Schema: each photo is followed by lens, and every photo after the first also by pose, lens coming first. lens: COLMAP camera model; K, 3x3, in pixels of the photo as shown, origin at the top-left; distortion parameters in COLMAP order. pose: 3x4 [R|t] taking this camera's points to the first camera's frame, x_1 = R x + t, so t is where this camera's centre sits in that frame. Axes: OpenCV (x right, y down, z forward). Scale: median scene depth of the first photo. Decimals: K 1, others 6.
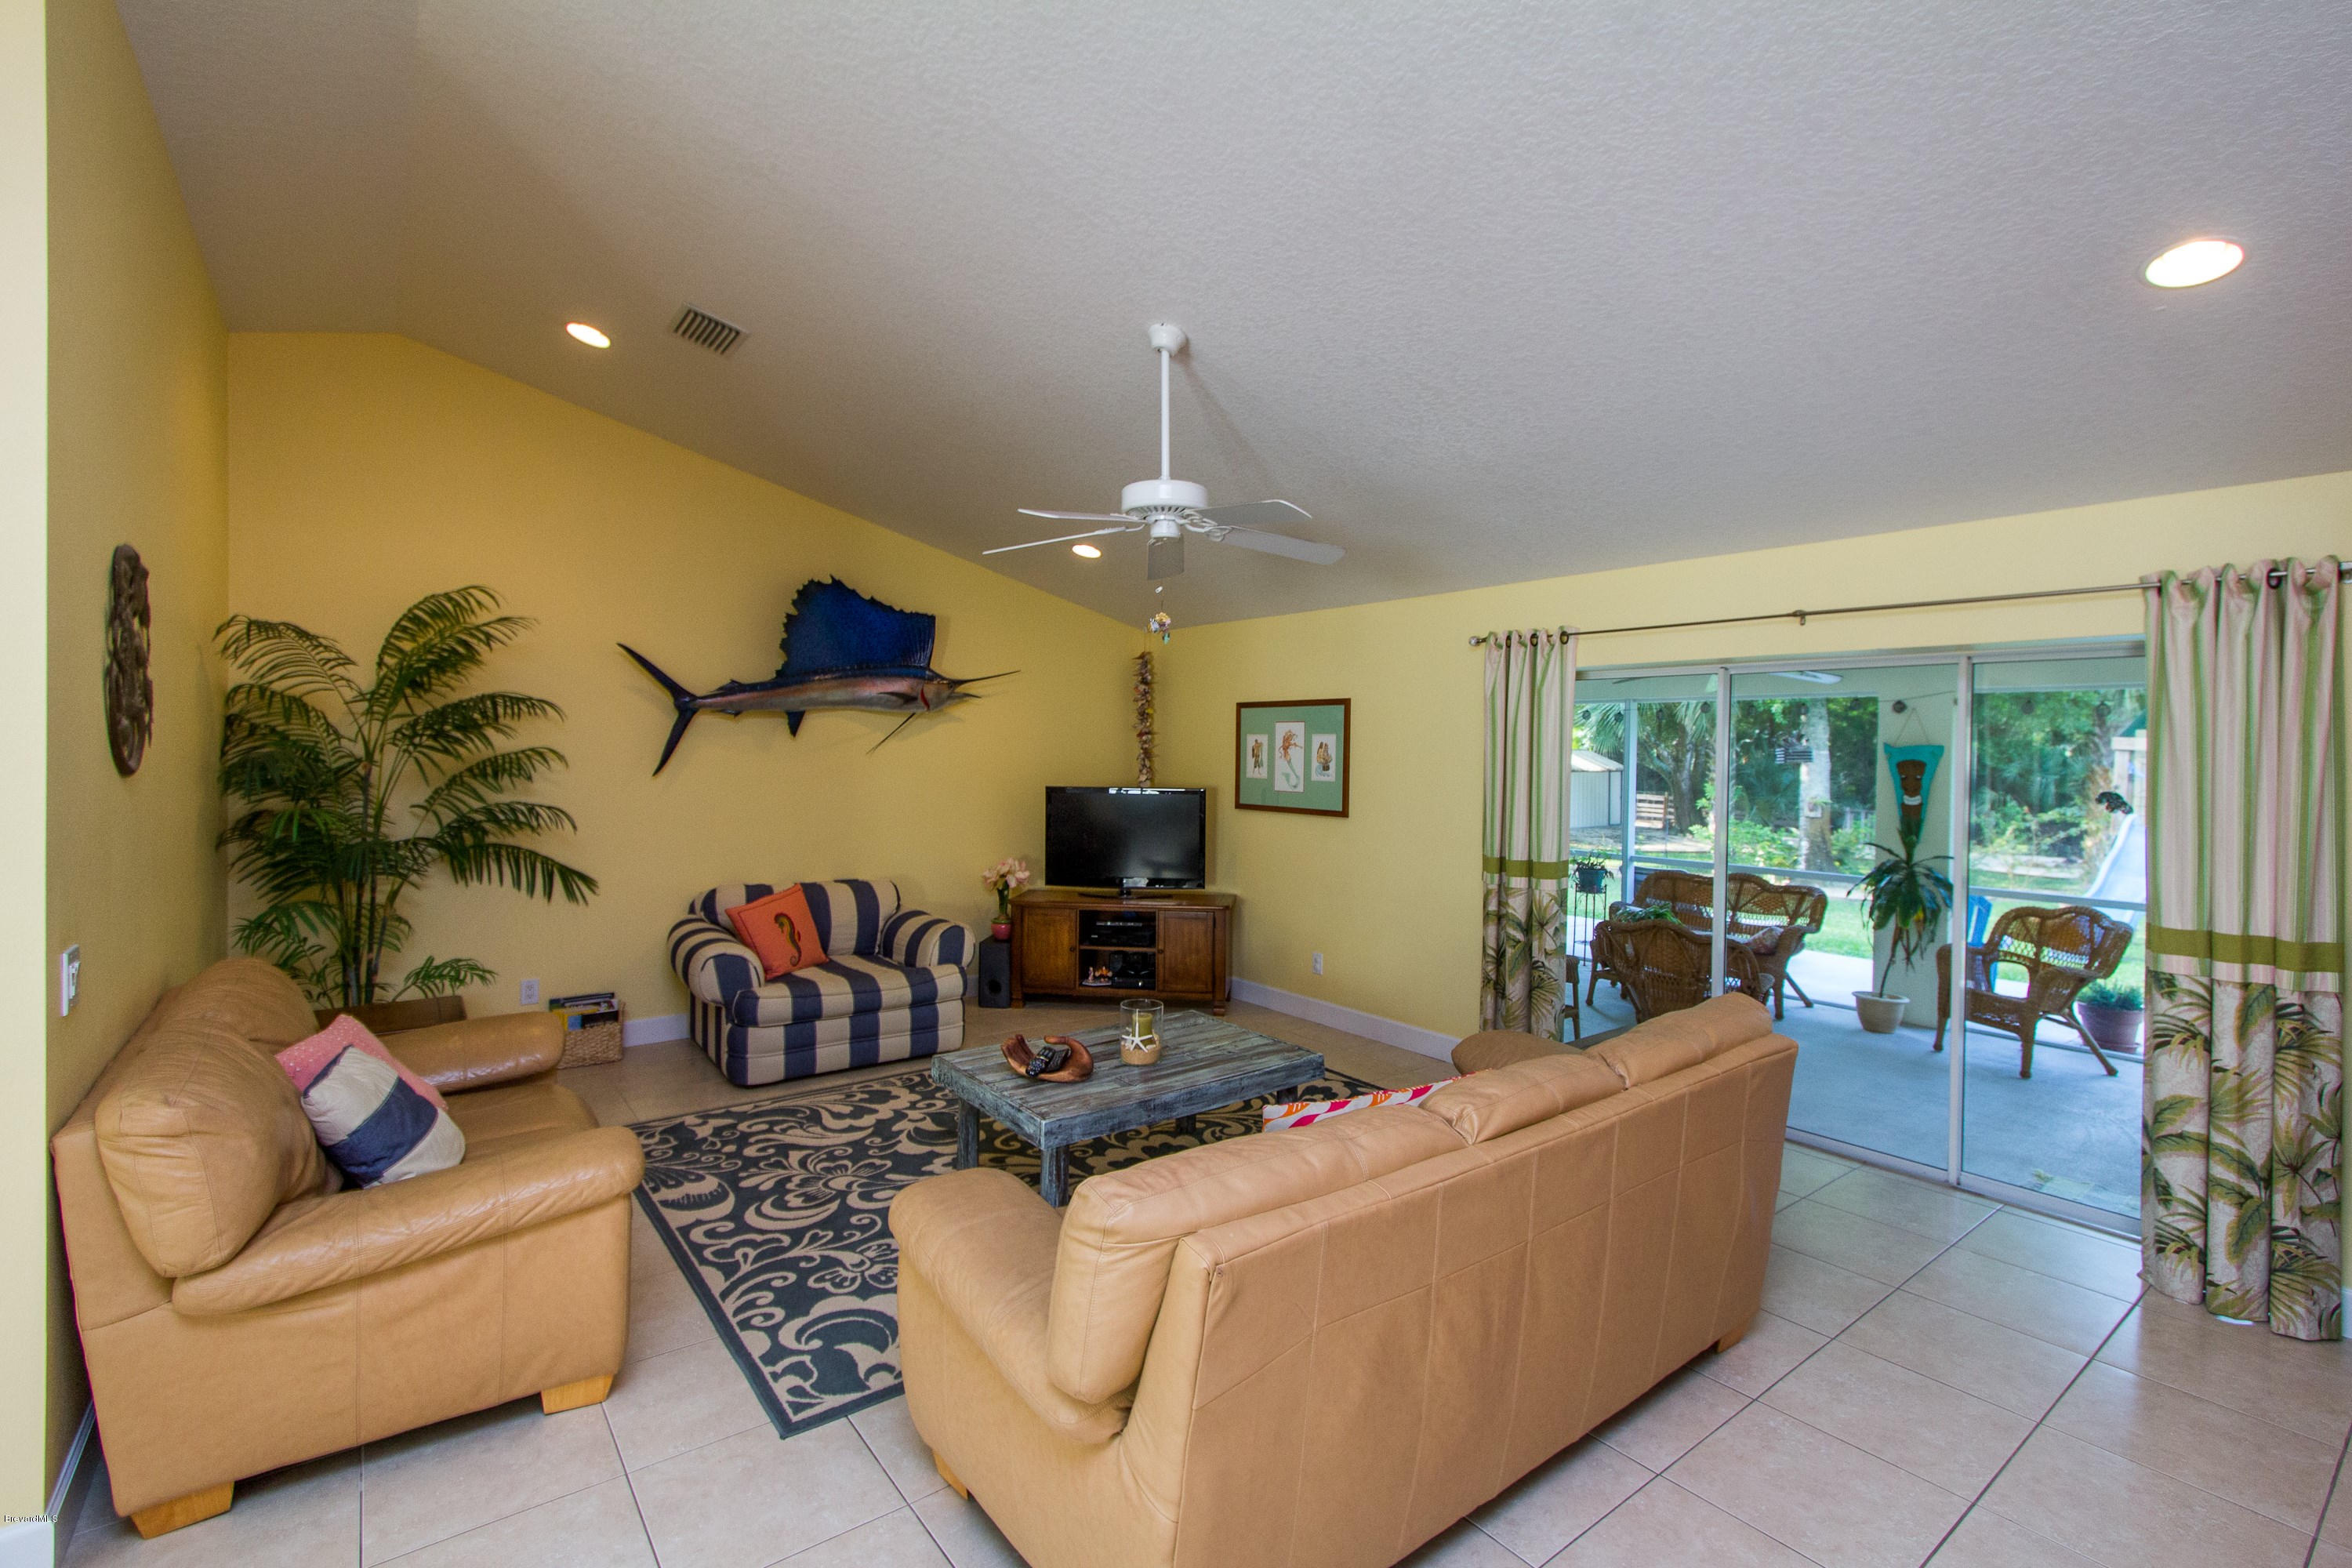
lens RADIAL K [[1075.8, 0, 1176.0], [0, 1075.8, 784.0], [0, 0, 1]] dist [0.011078, 0.000109]
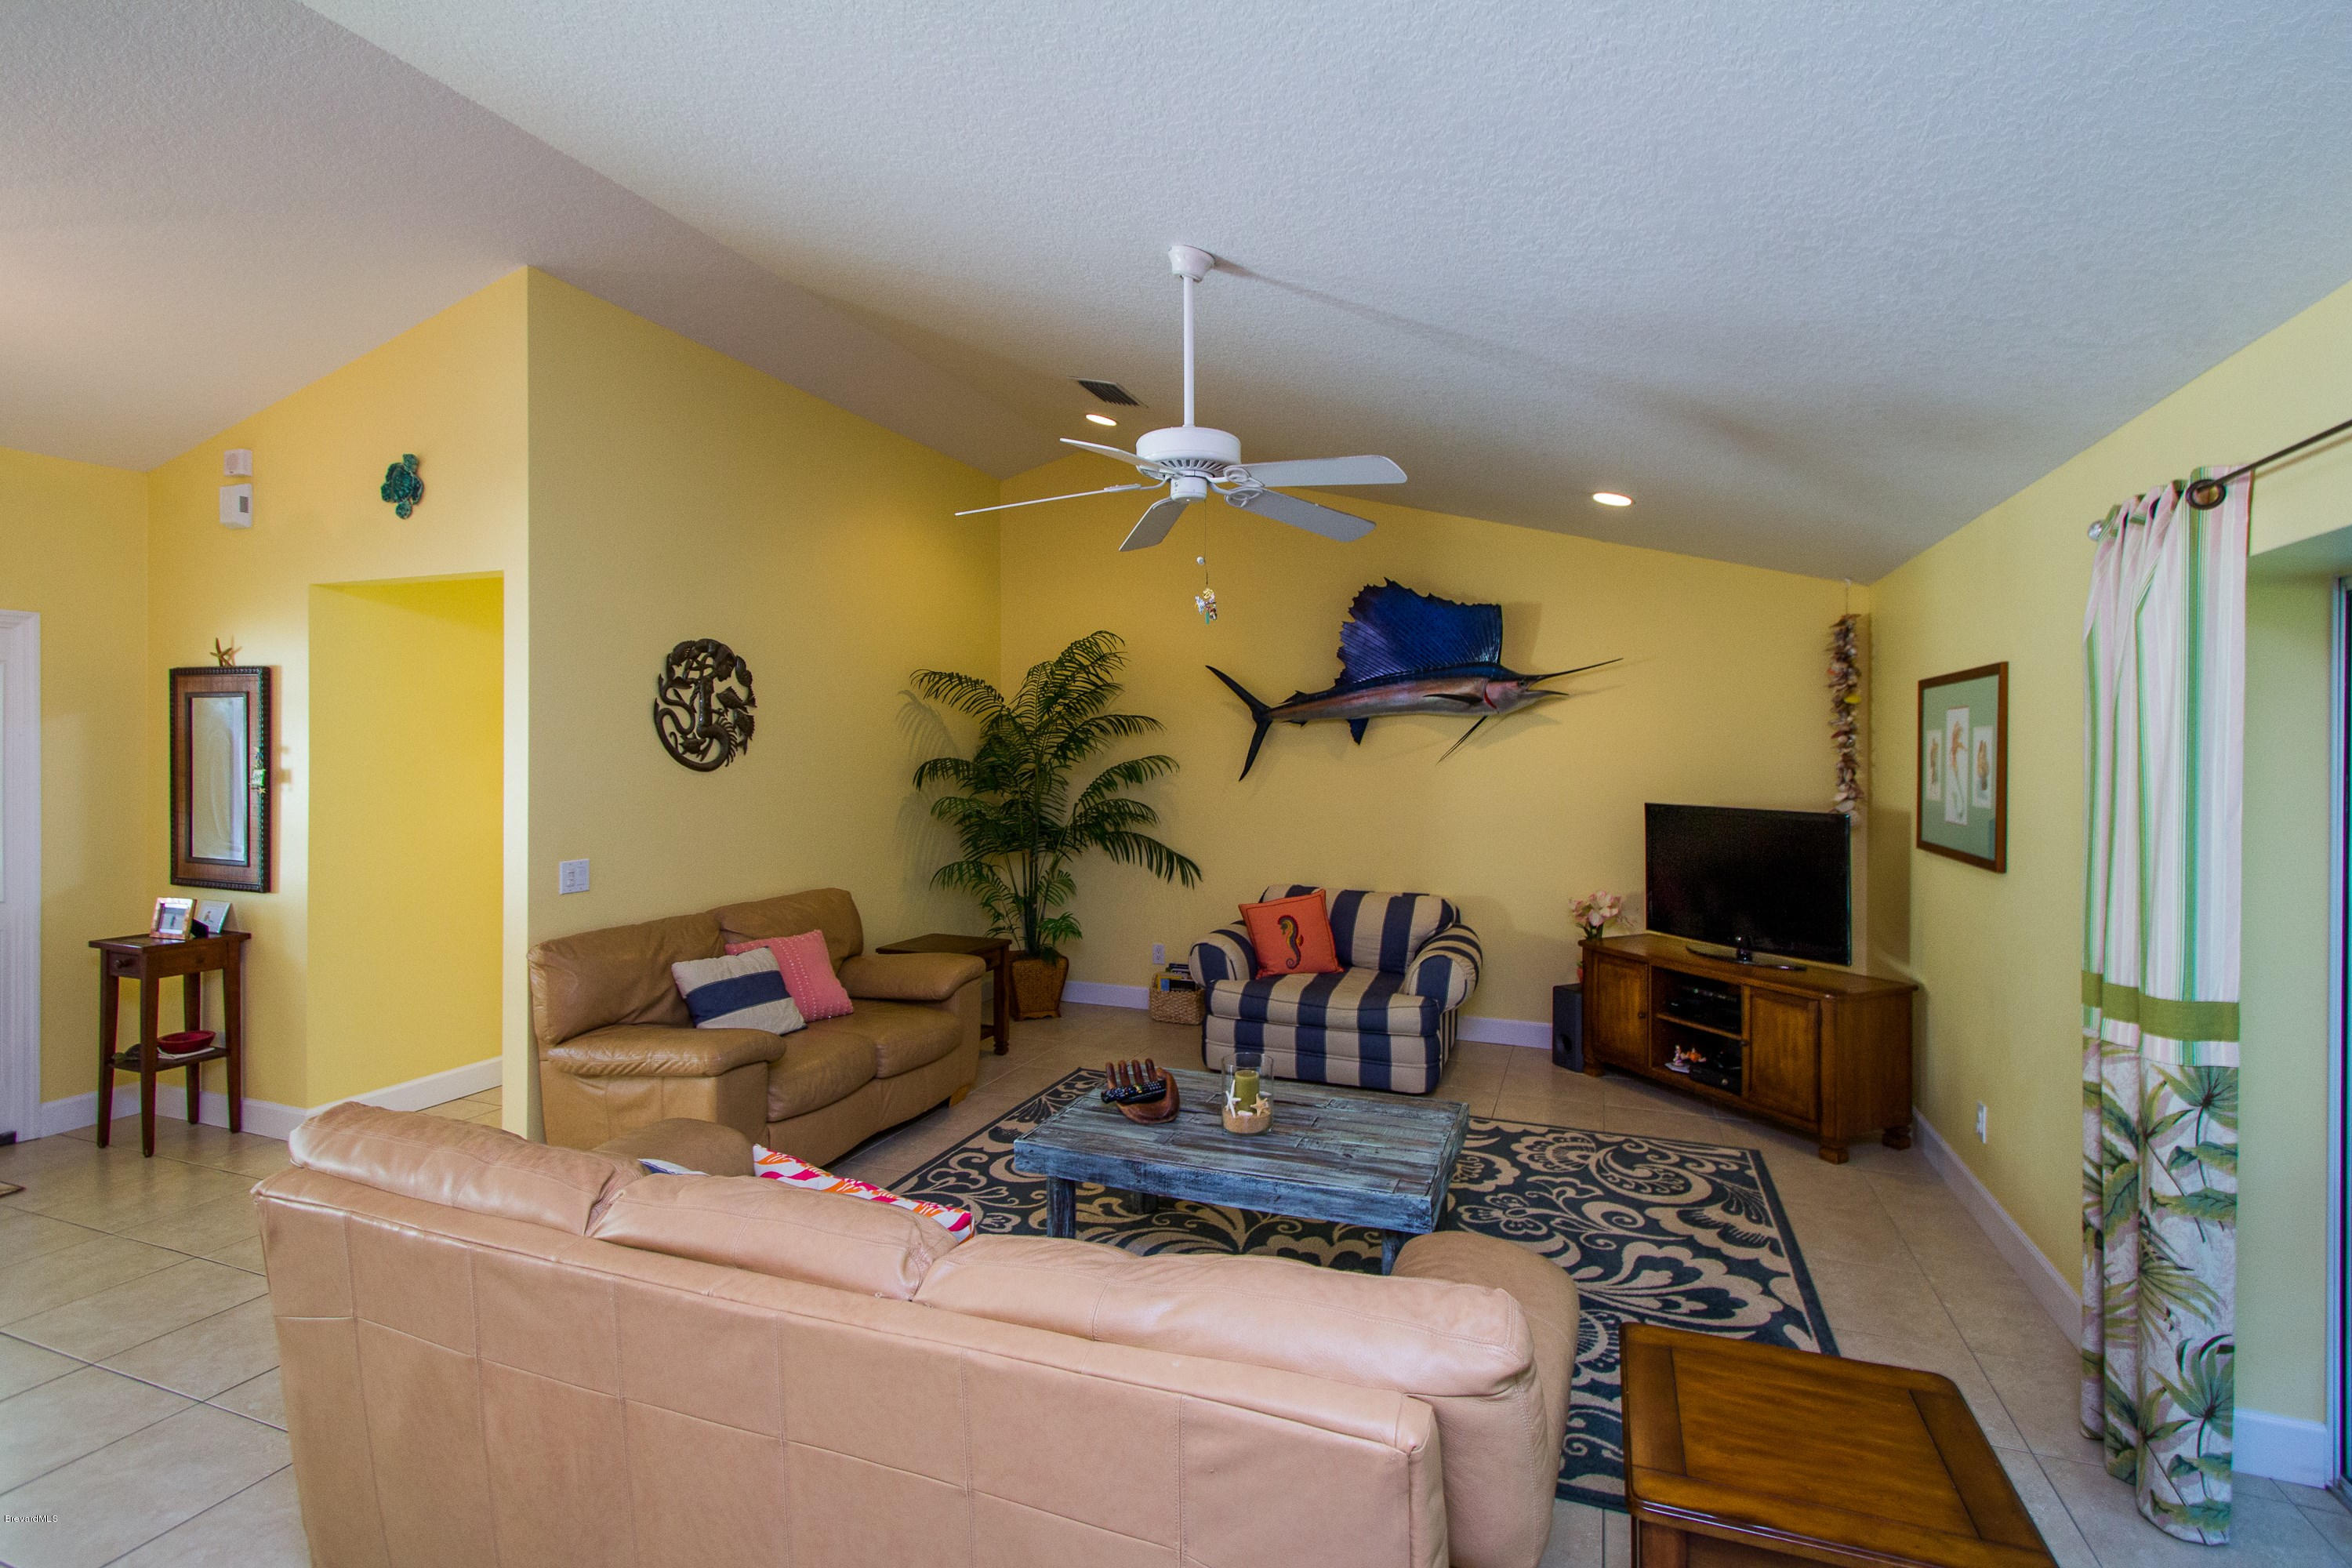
lens RADIAL K [[1084.8, 0, 1176.0], [0, 1084.8, 784.0], [0, 0, 1]] dist [0.003847, 0.000001]
pose [[0.523166, 0.016665, -0.852068, 0.432636], [-0.027321, 0.999623, 0.002776, -0.005546], [0.851793, 0.021827, 0.523424, 0.343042]]
